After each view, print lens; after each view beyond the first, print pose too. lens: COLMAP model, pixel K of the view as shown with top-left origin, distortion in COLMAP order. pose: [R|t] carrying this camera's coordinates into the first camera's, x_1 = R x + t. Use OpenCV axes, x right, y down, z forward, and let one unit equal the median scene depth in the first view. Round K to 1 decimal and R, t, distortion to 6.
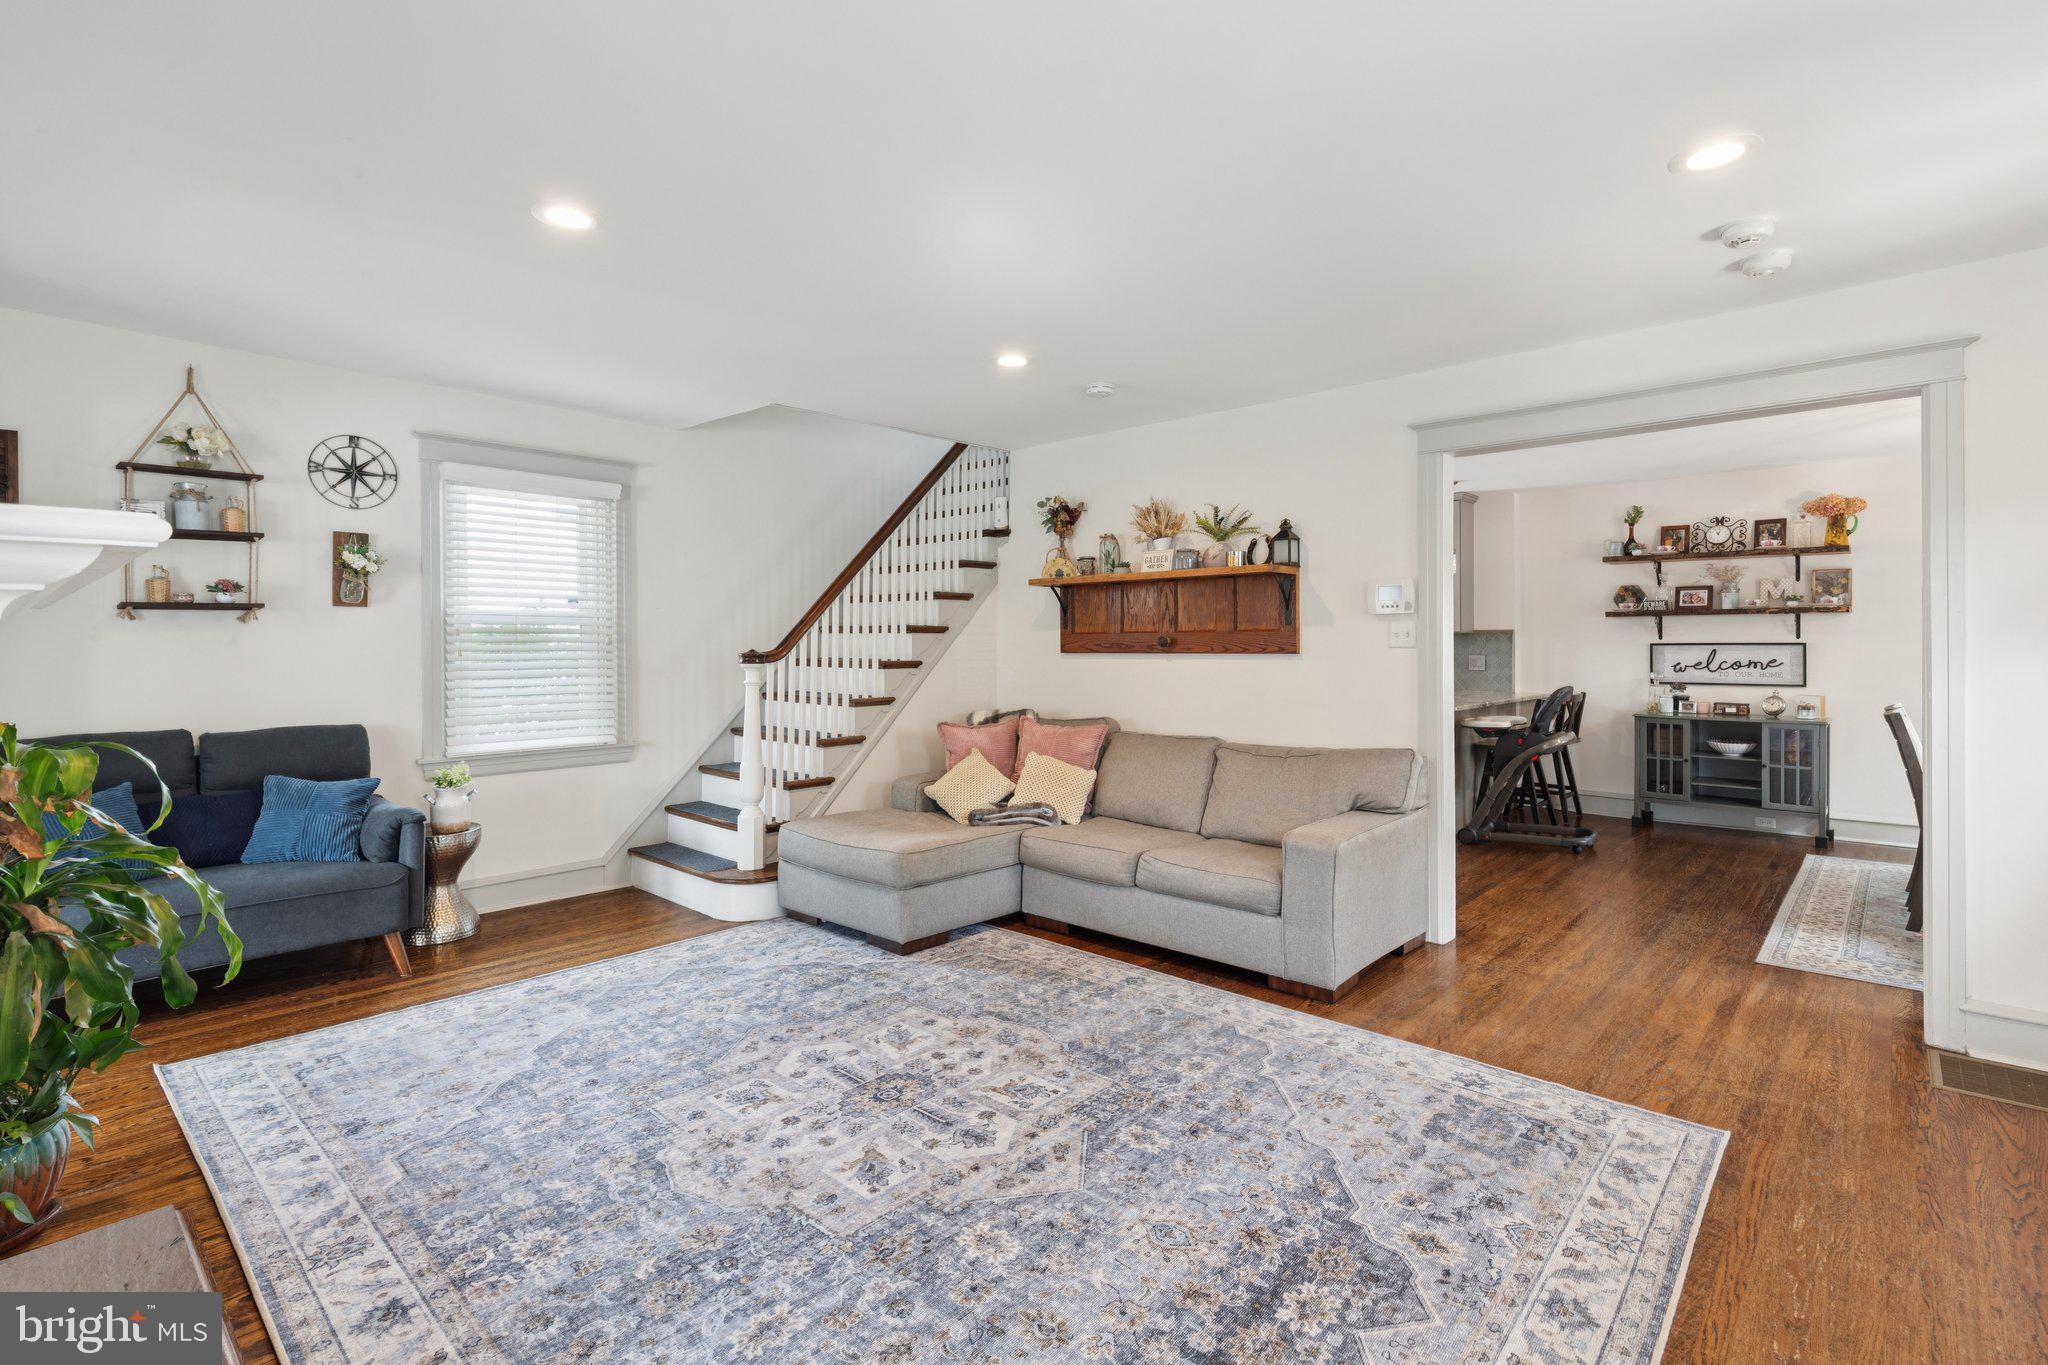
lens RADIAL K [[925.0, 0, 1053.4], [0, 925.0, 645.0], [0, 0, 1]] dist [0.008168, -0.001781]
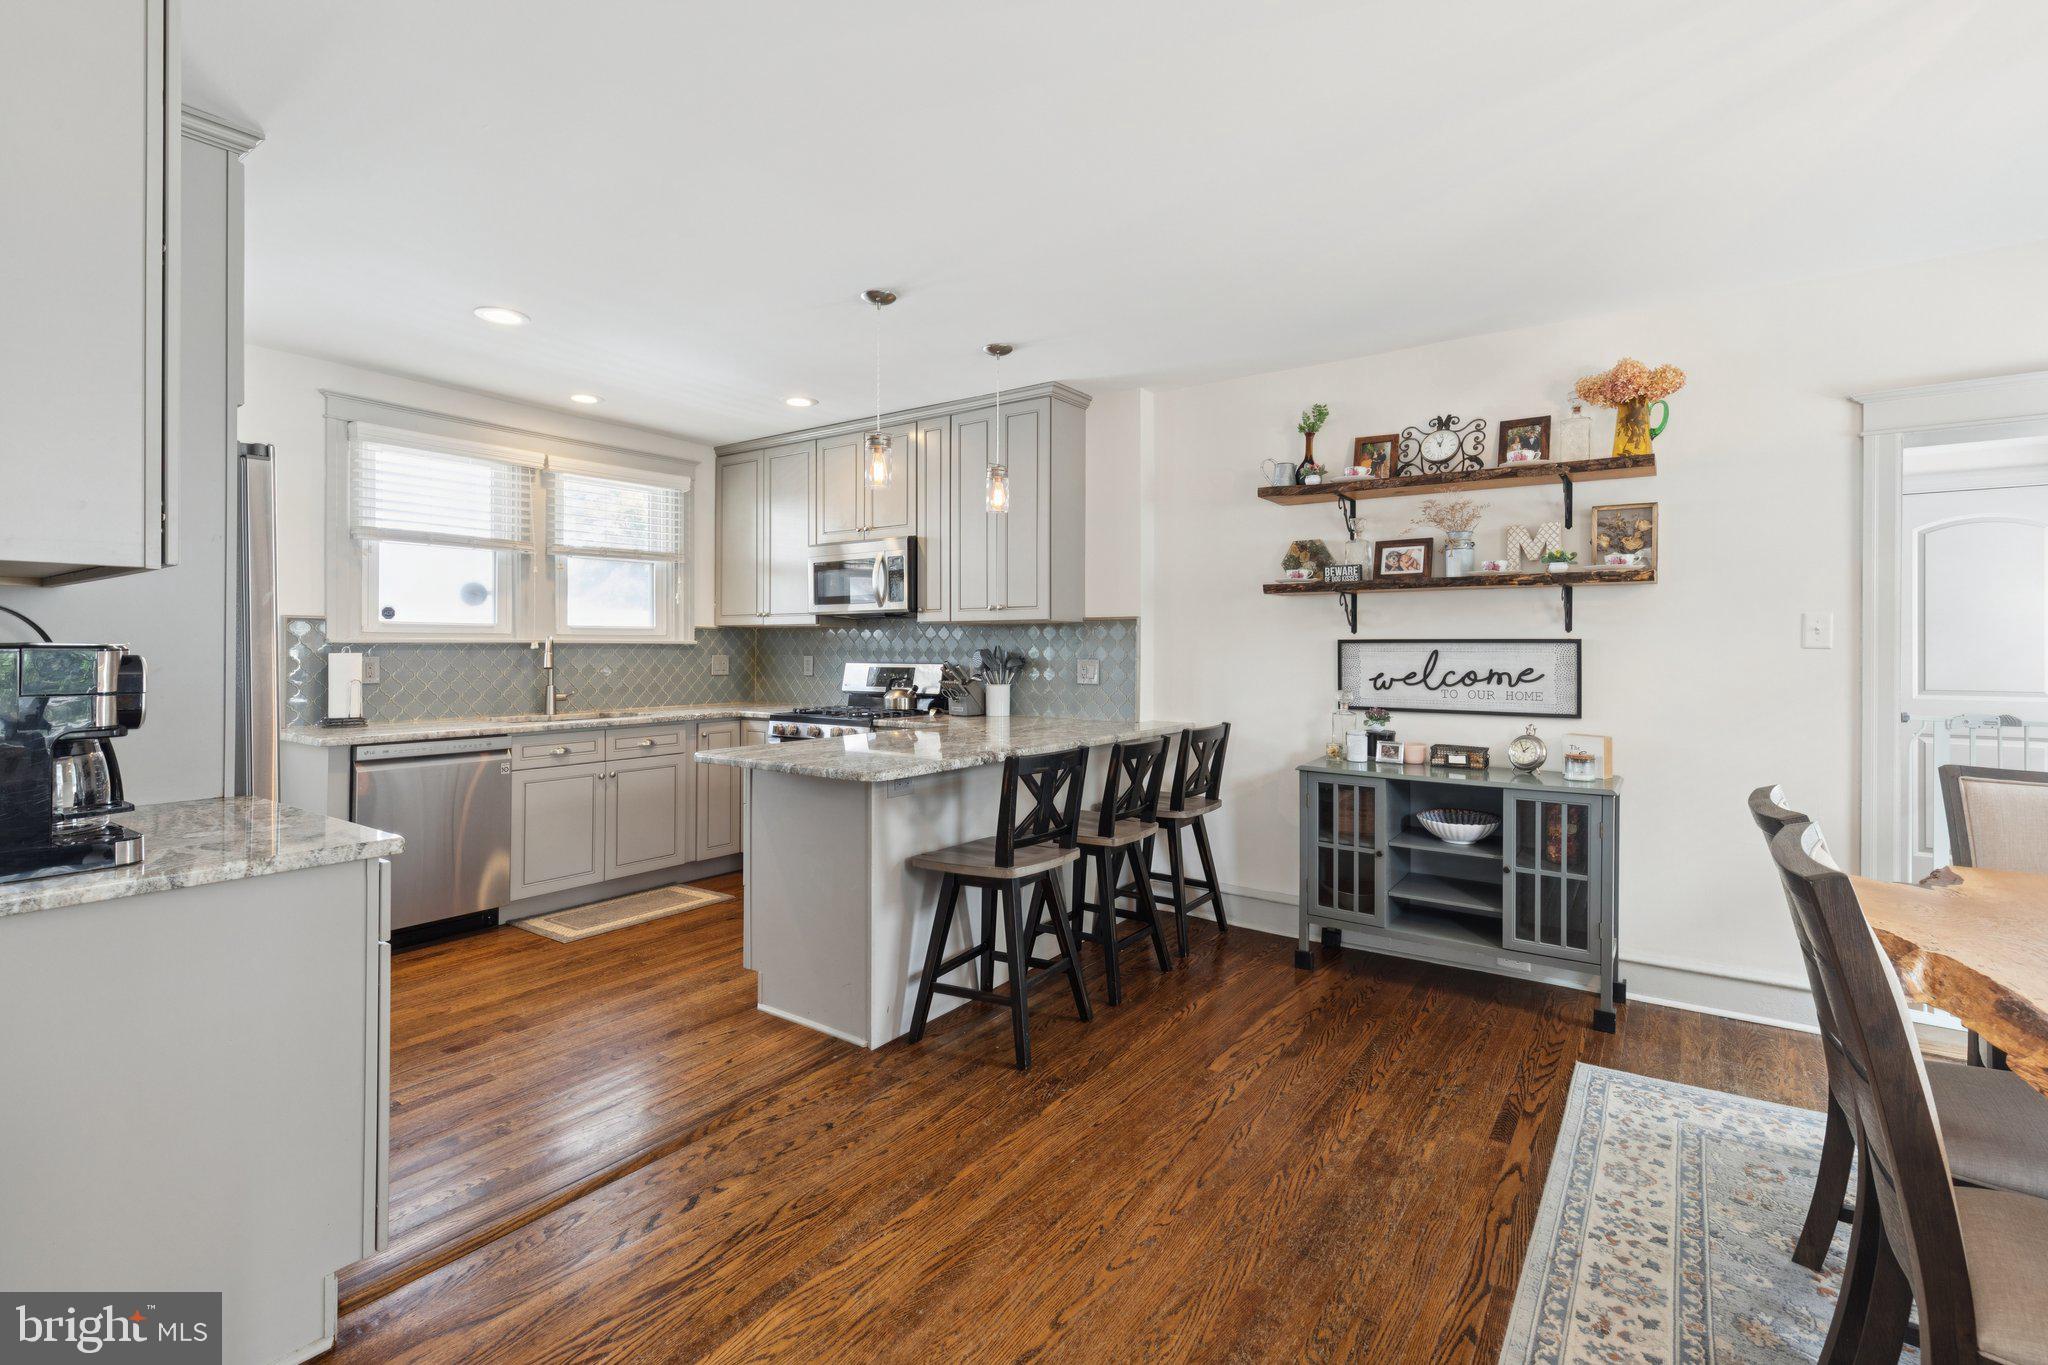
lens RADIAL K [[925.0, 0, 1019.9], [0, 925.0, 646.3], [0, 0, 1]] dist [0.008168, -0.001781]
pose [[0.992083, 0.002214, 0.125563, 0.392322], [-0.002625, 0.999992, 0.003104, 0.001136], [-0.125556, -0.003409, 0.992081, 0.473701]]
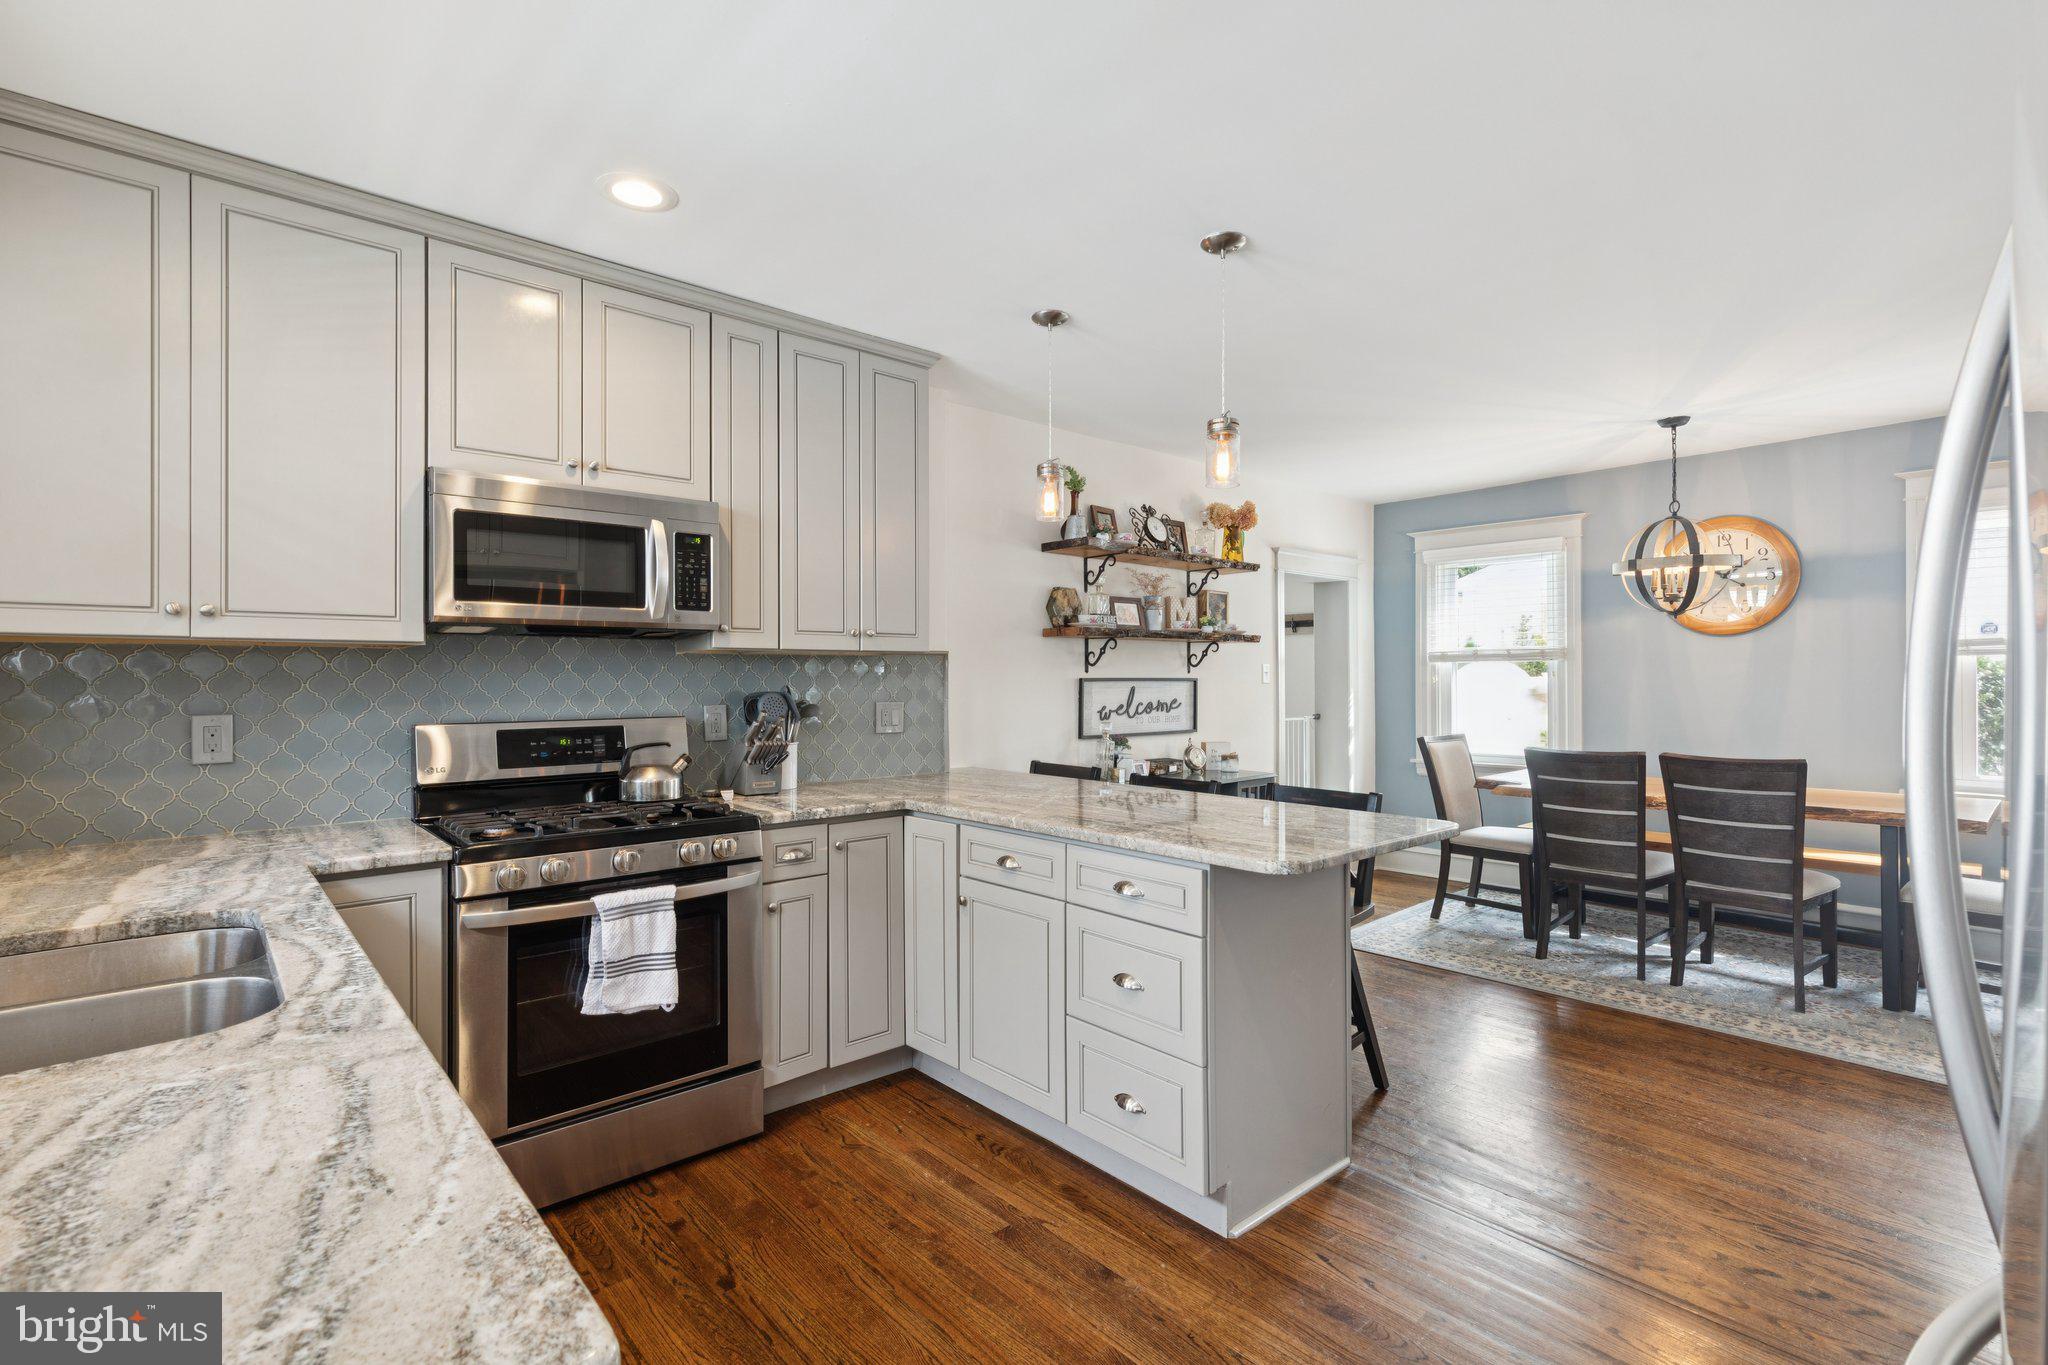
lens RADIAL K [[925.0, 0, 1009.9], [0, 925.0, 685.1], [0, 0, 1]] dist [0.008168, -0.001781]
pose [[0.122109, -0.006248, 0.992497, -0.019278], [-0.002601, 0.999975, 0.006615, -0.001250], [-0.992513, -0.003389, 0.122089, 1.020593]]
